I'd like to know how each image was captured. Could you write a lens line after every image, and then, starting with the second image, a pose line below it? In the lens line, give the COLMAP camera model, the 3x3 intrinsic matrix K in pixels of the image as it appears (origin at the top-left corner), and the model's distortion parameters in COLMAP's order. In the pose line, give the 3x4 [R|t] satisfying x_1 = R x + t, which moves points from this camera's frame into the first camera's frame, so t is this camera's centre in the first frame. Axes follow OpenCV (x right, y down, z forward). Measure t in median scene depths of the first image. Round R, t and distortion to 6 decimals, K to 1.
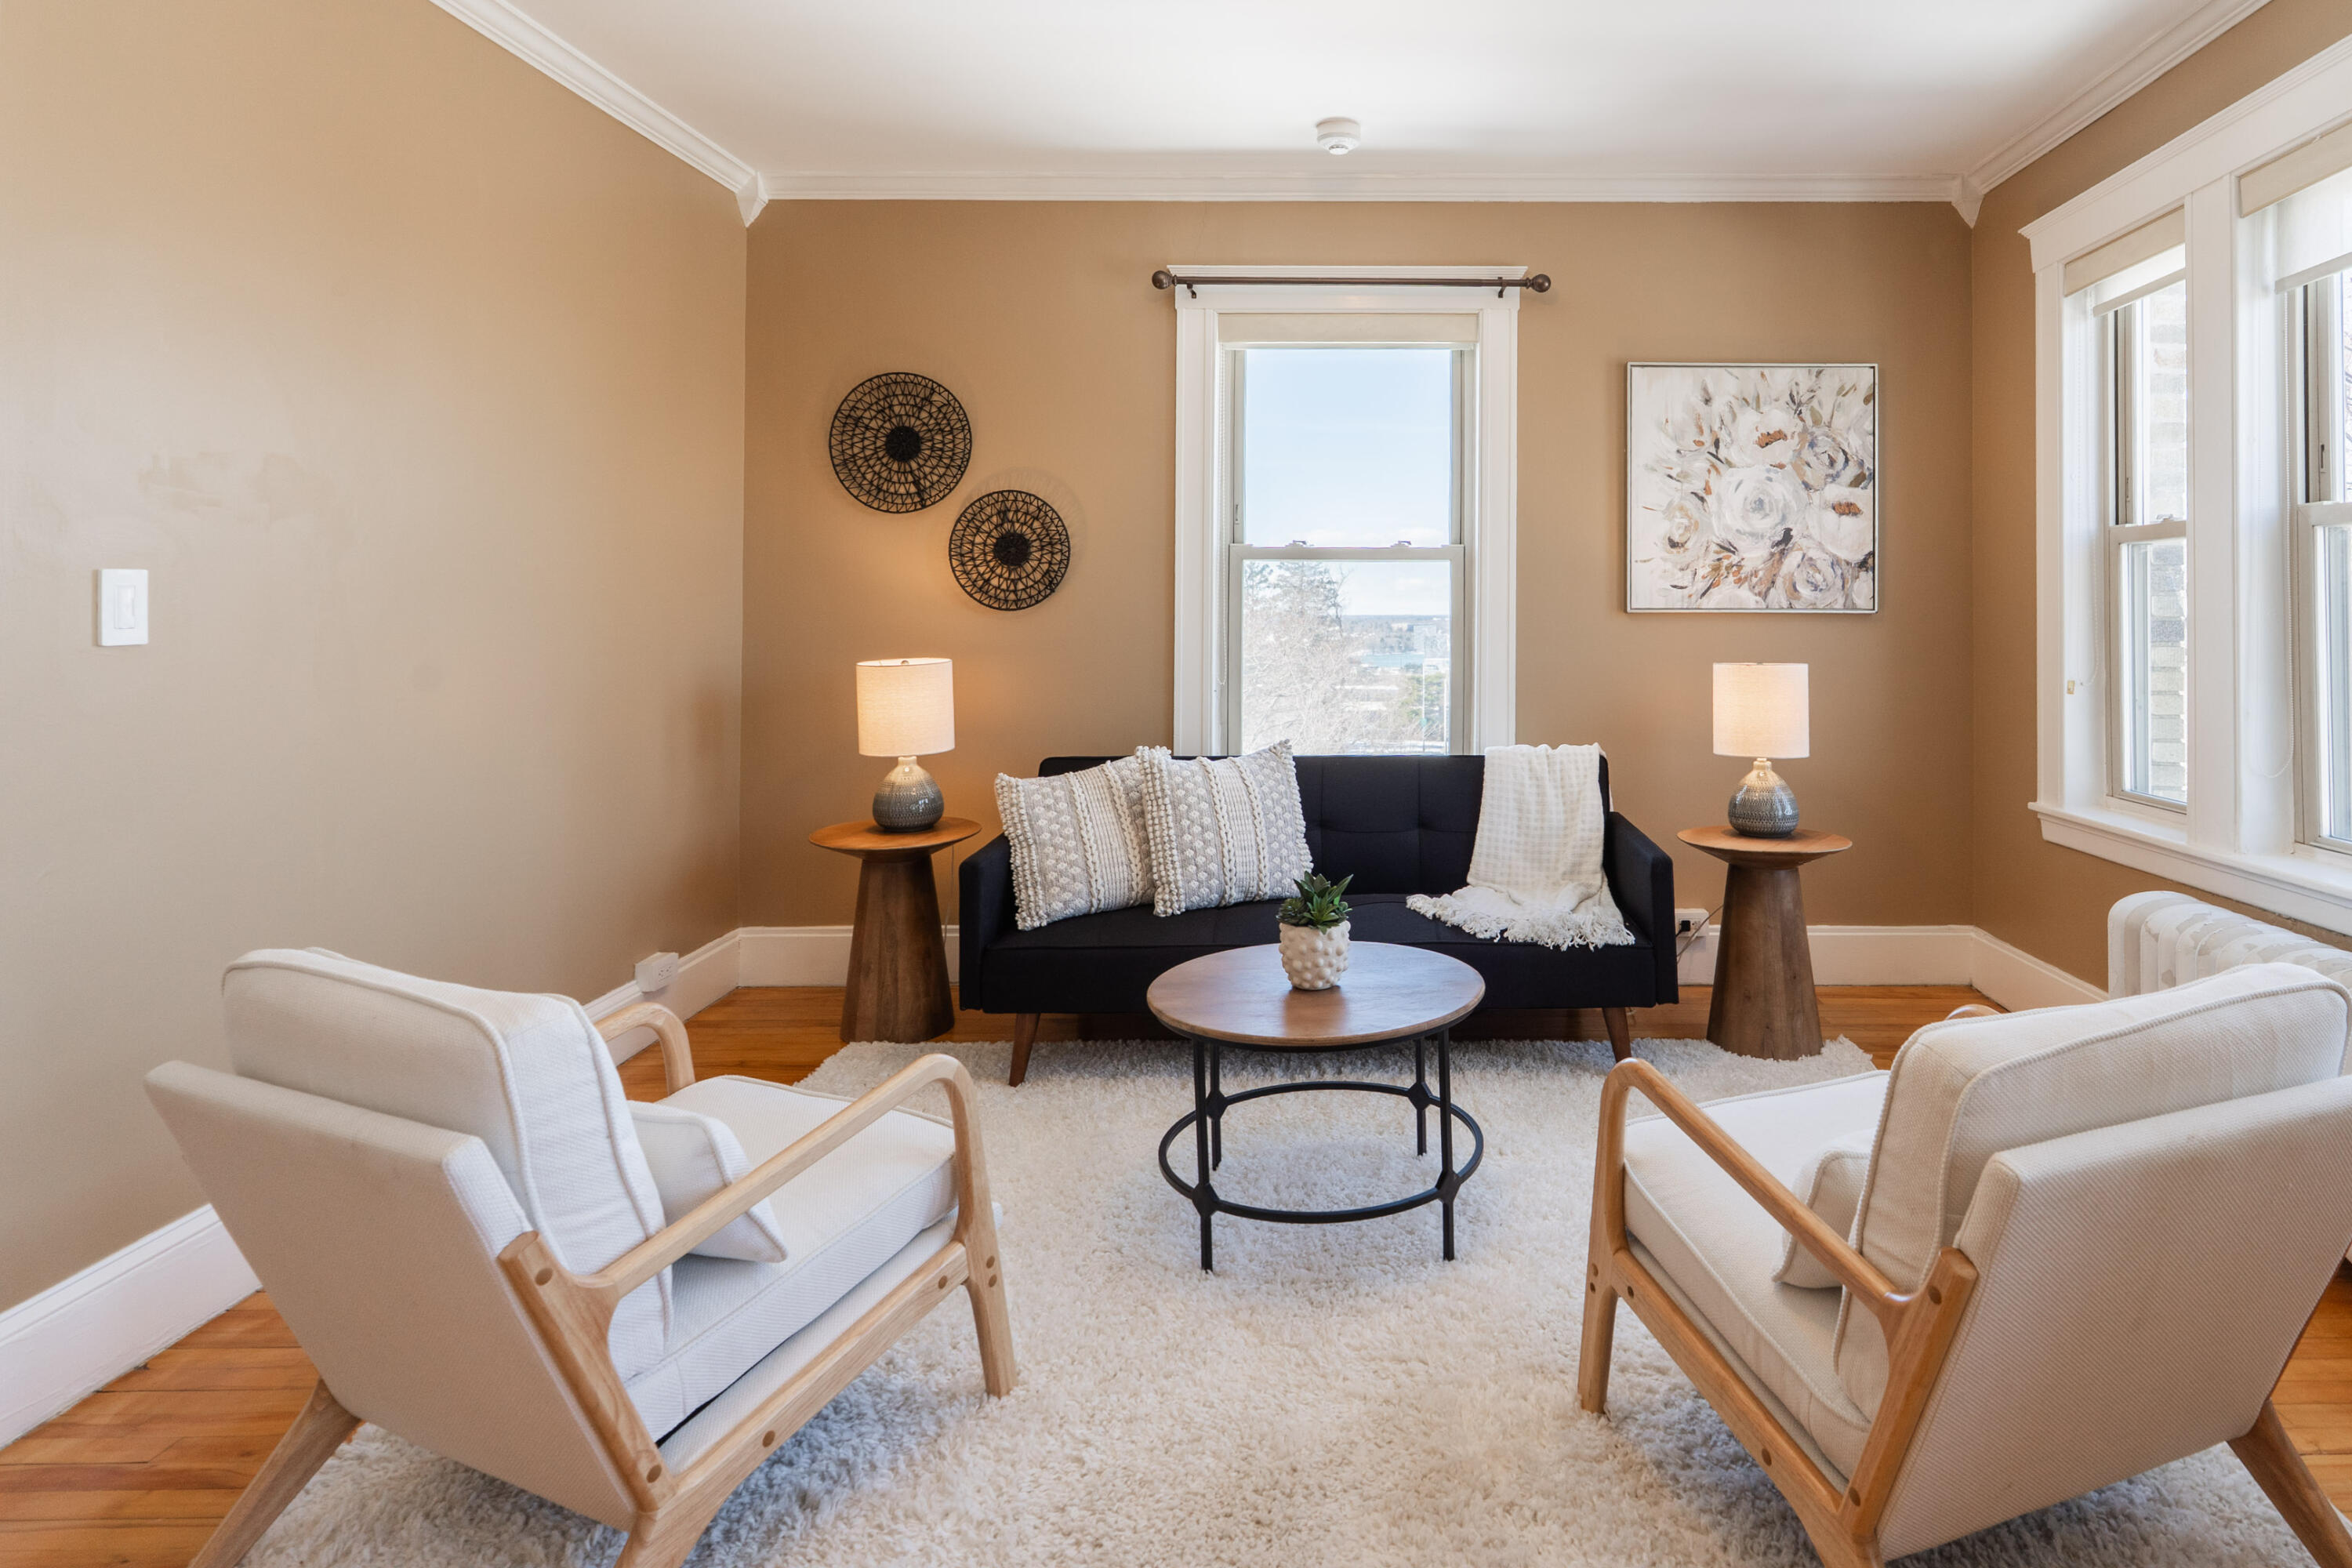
lens RADIAL K [[1427.4, 0, 1040.2], [0, 1427.4, 674.9], [0, 0, 1]] dist [0.000036, -0.000949]
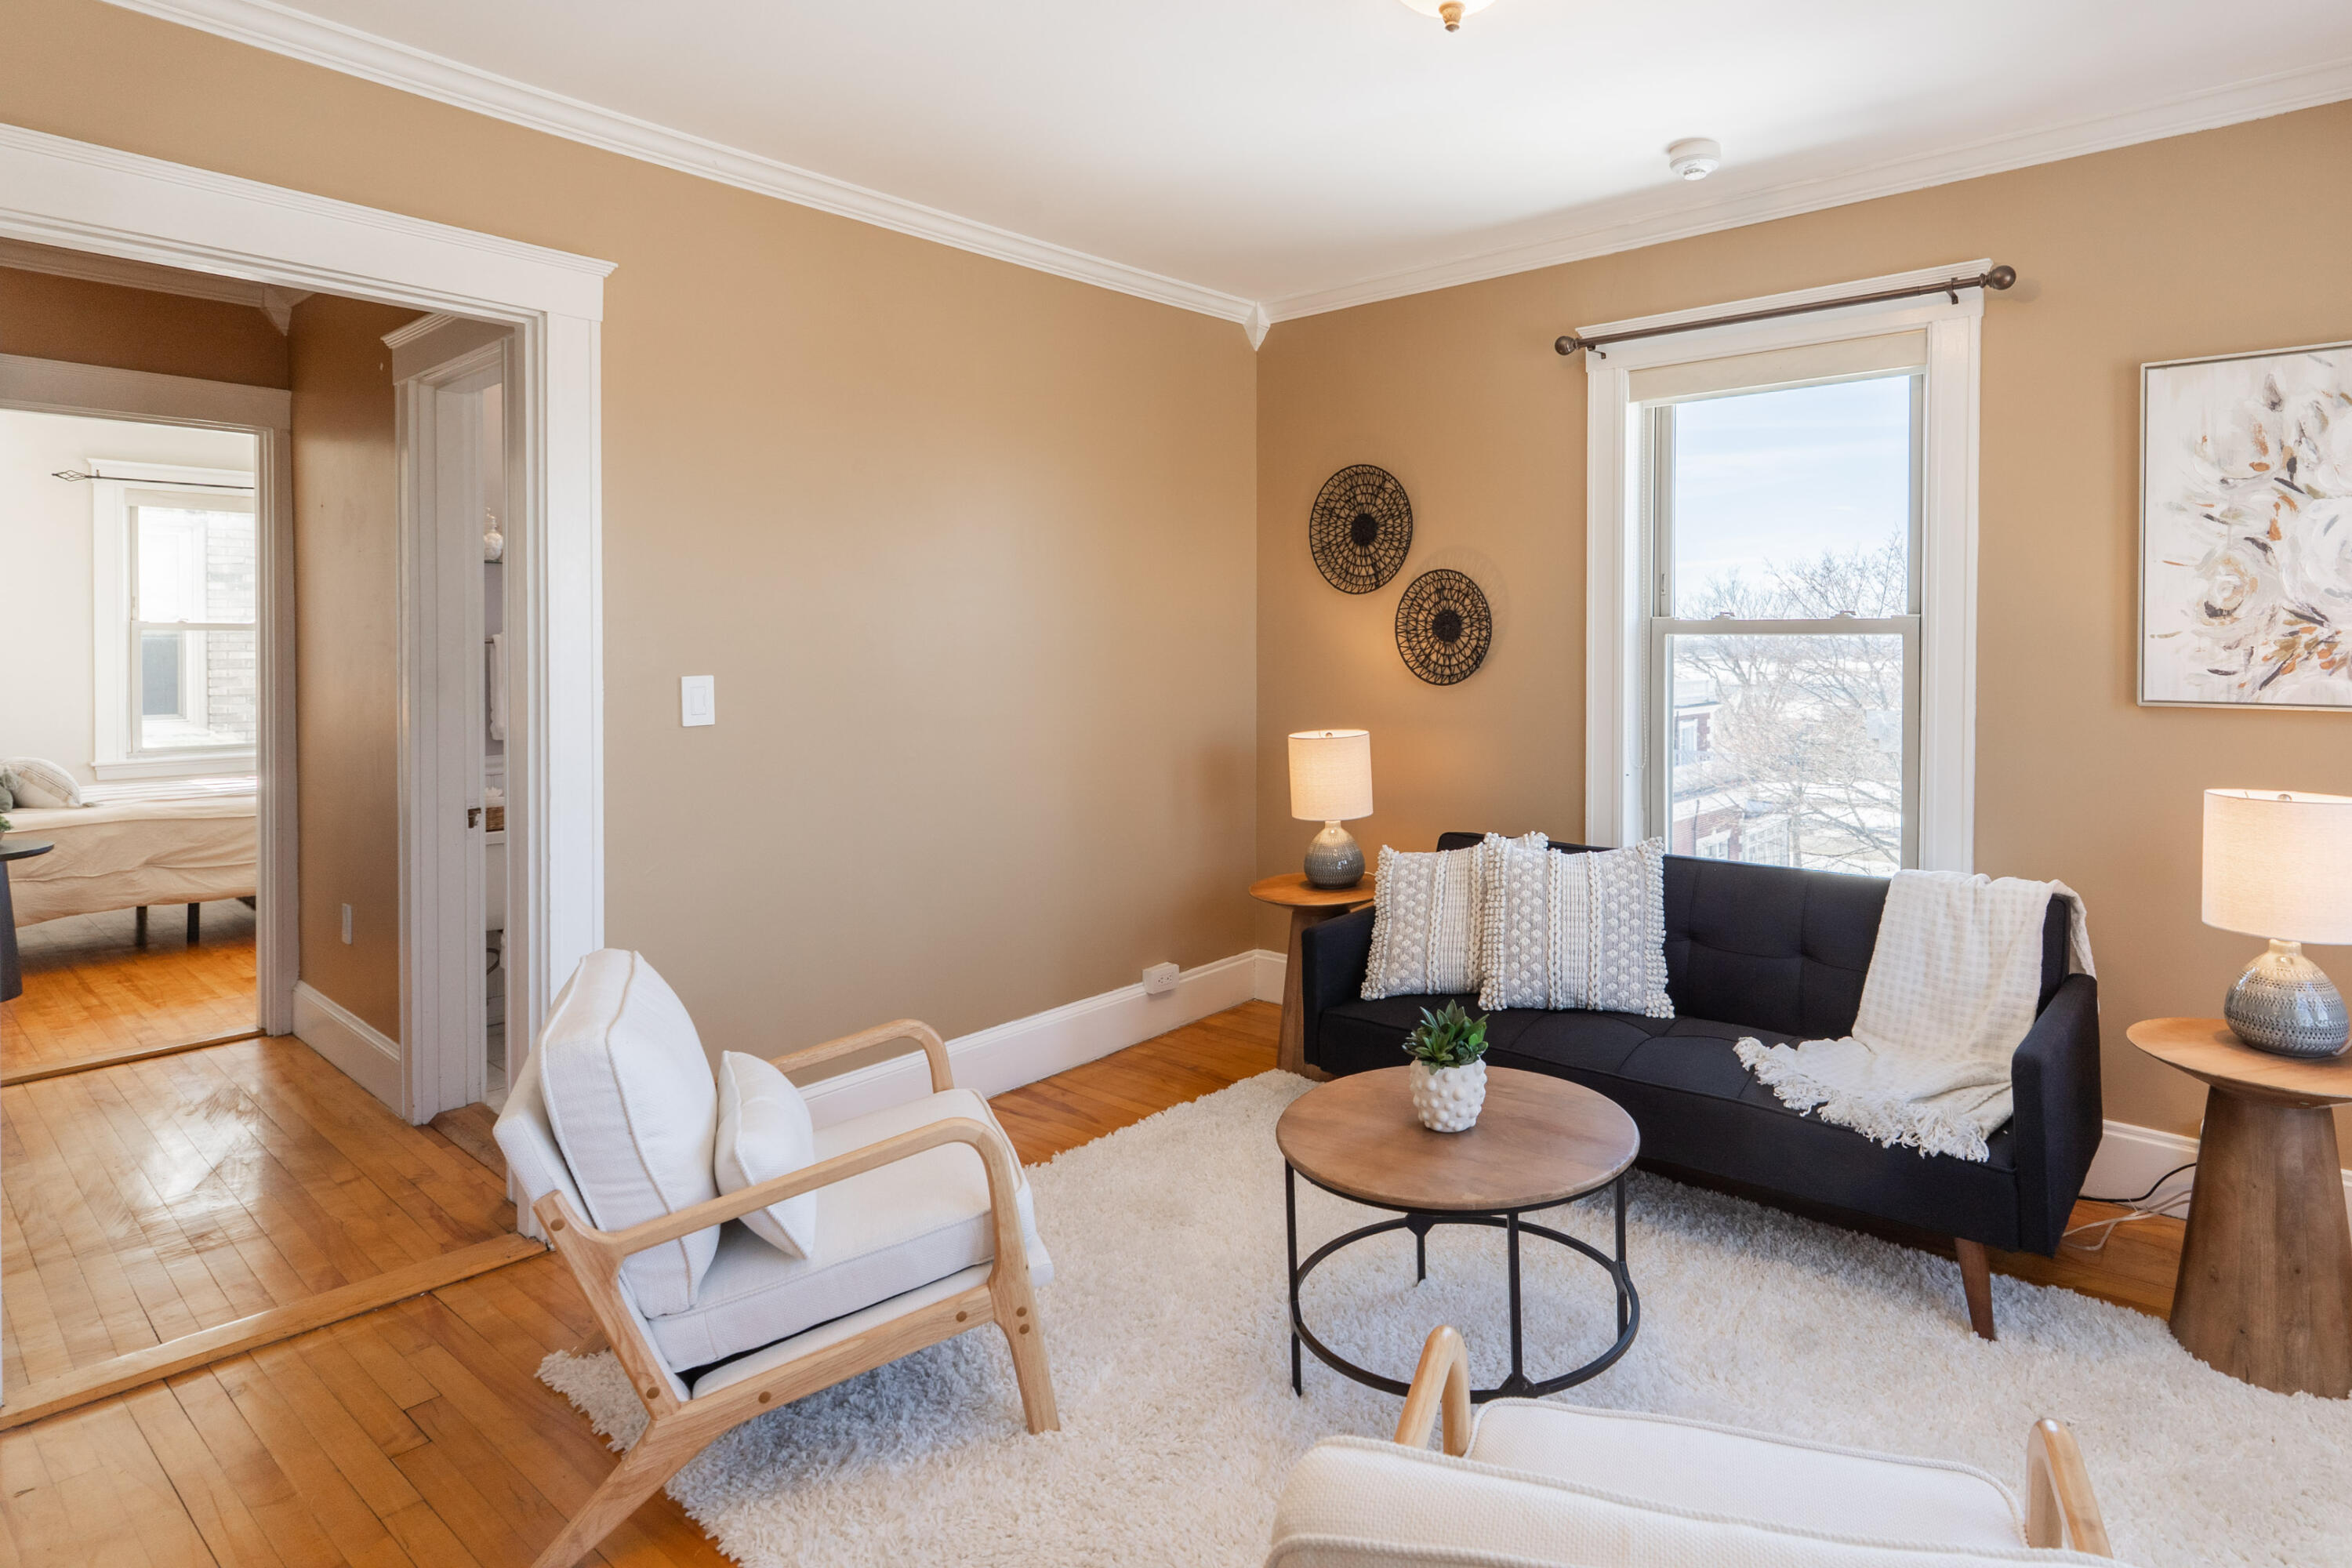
lens RADIAL K [[1197.7, 0, 1170.7], [0, 1197.7, 702.9], [0, 0, 1]] dist [0.001389, 0.000520]
pose [[0.795183, 0.018318, -0.606092, 0.394326], [-0.006658, 0.999747, 0.021481, -0.055851], [0.606333, -0.013046, 0.795104, 0.209340]]
